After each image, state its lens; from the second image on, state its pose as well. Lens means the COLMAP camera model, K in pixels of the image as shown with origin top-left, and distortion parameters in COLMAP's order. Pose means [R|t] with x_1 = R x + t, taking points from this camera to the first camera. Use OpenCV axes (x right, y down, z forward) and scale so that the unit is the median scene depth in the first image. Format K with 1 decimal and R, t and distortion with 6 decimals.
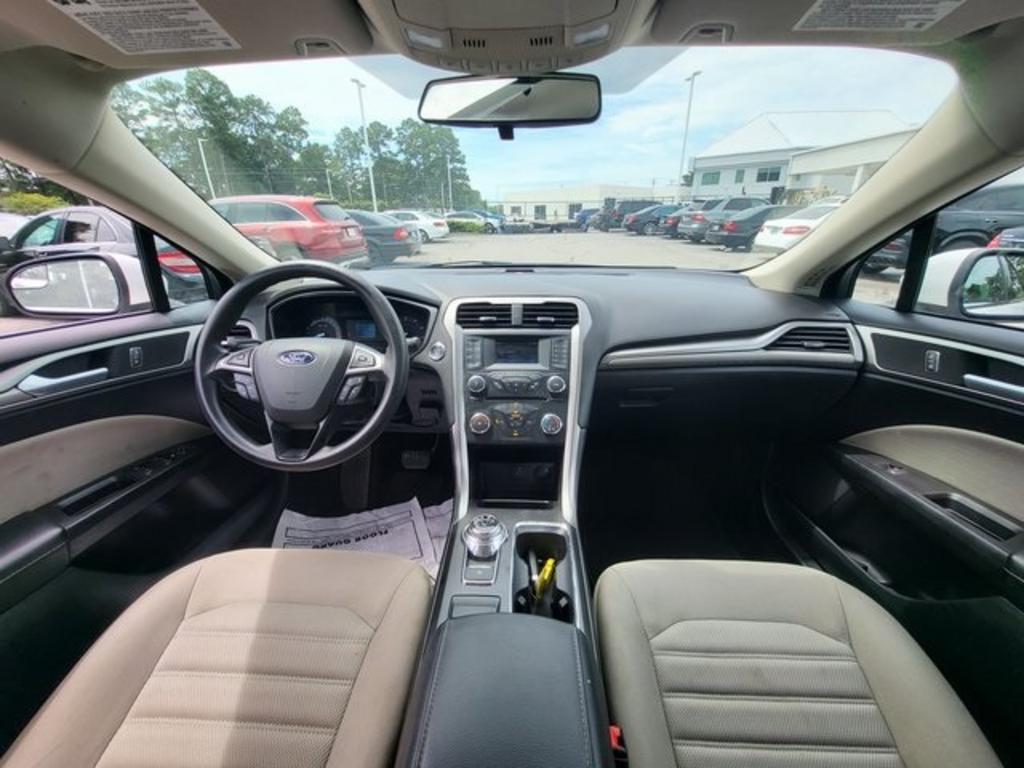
lens RADIAL K [[403.8, 0, 511.1], [0, 403.8, 388.8], [0, 0, 1]] dist [-0.001294, -0.000277]
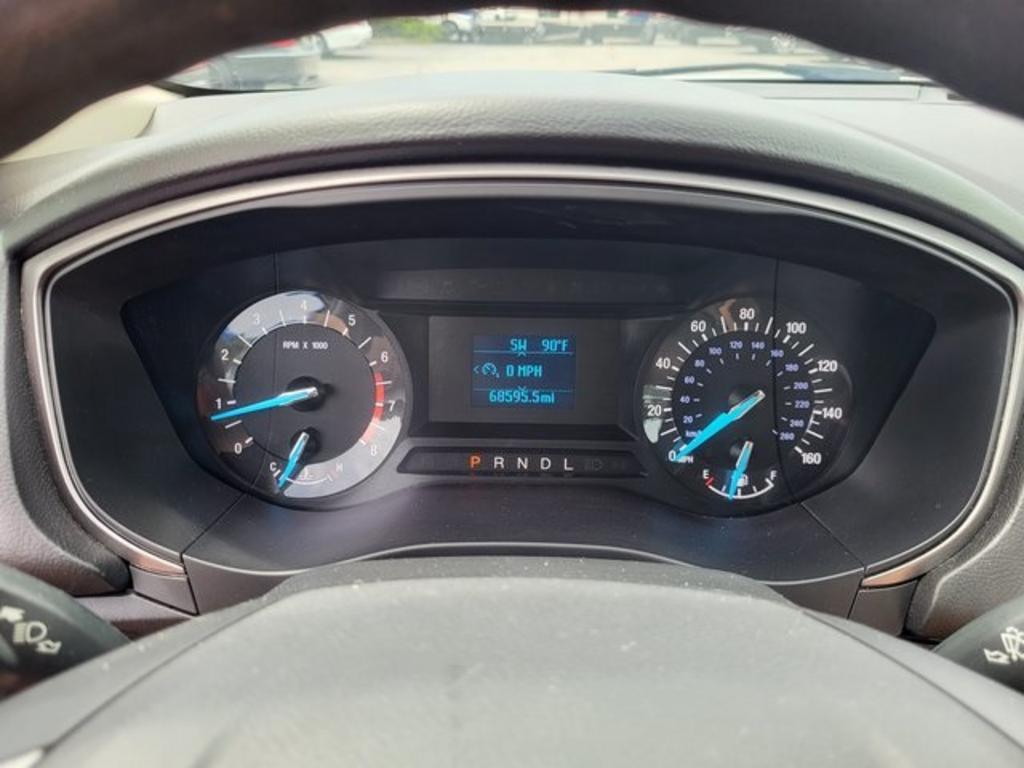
lens RADIAL K [[800.9, 0, 512.5], [0, 800.9, 385.2], [0, 0, 1]] dist [0.030570, -0.020197]
pose [[0.999314, 0.010096, 0.035629, -0.138607], [-0.011195, 0.999463, 0.030788, -0.053224], [-0.035299, -0.031166, 0.998891, 0.230586]]
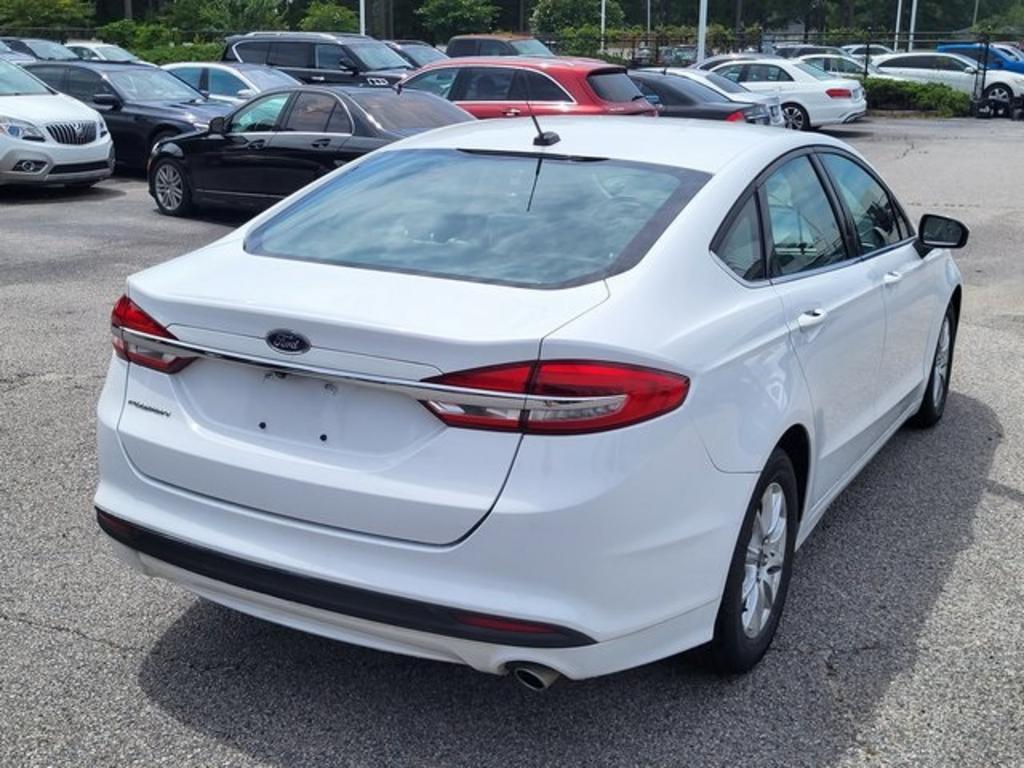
lens RADIAL K [[800.9, 0, 511.2], [0, 800.9, 383.9], [0, 0, 1]] dist [0.030570, -0.020197]
pose [[0.875082, 0.179051, -0.449635, -0.828159], [-0.204832, 0.978757, -0.008889, -0.671323], [0.438492, 0.099878, 0.893168, 2.424246]]
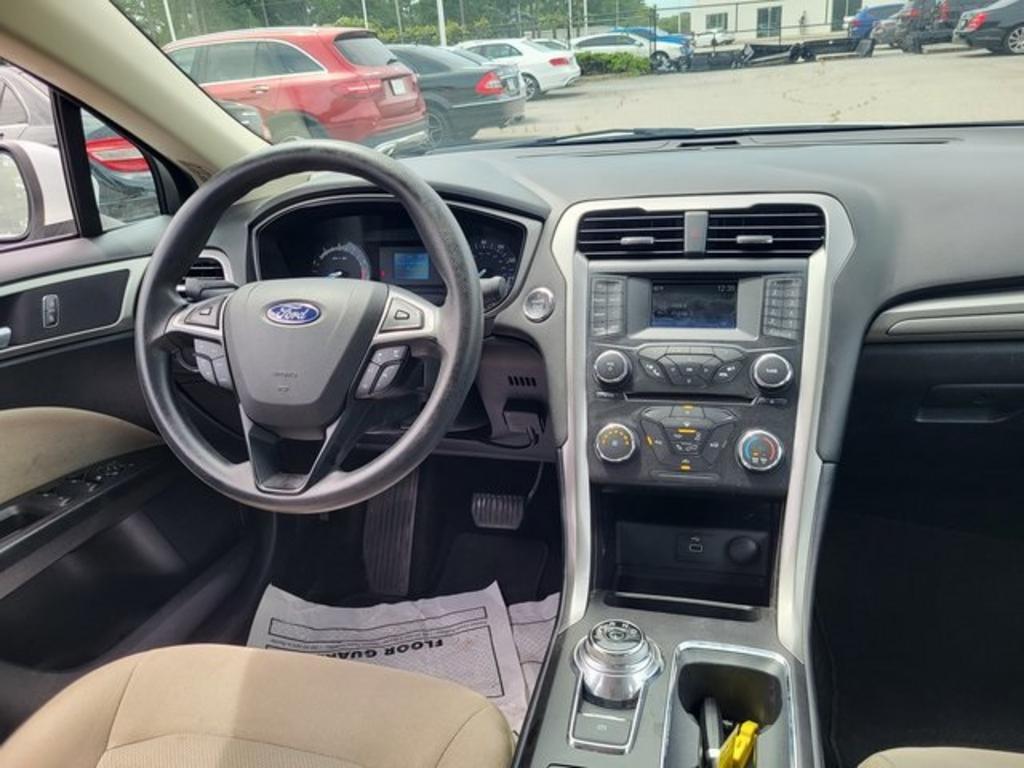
lens RADIAL K [[800.9, 0, 514.1], [0, 800.9, 378.7], [0, 0, 1]] dist [0.030570, -0.020197]
pose [[0.974185, 0.023149, -0.224559, 0.023100], [-0.024906, 0.999677, -0.004997, 0.010999], [0.224371, 0.010460, 0.974448, -0.025441]]
